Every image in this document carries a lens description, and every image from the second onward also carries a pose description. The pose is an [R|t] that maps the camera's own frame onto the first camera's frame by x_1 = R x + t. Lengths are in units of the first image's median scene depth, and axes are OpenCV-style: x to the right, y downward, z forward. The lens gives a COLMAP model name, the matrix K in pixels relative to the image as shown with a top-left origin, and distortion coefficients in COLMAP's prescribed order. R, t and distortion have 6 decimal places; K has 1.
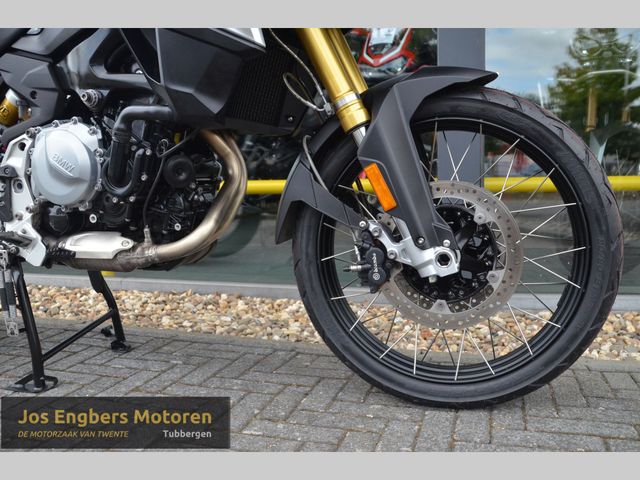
lens RADIAL K [[572.3, 0, 320.5], [0, 572.3, 252.7], [0, 0, 1]] dist [-0.131445, 0.196912]
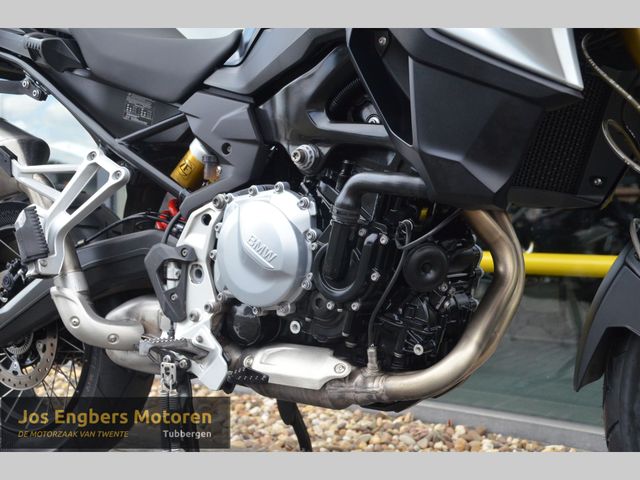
lens RADIAL K [[842.0, 0, 323.4], [0, 842.0, 247.6], [0, 0, 1]] dist [0.038475, 0.358791]
pose [[0.953419, 0.034622, -0.299657, -0.066516], [-0.062330, 0.994564, -0.083406, -0.074115], [0.295140, 0.098198, 0.950394, 0.023209]]
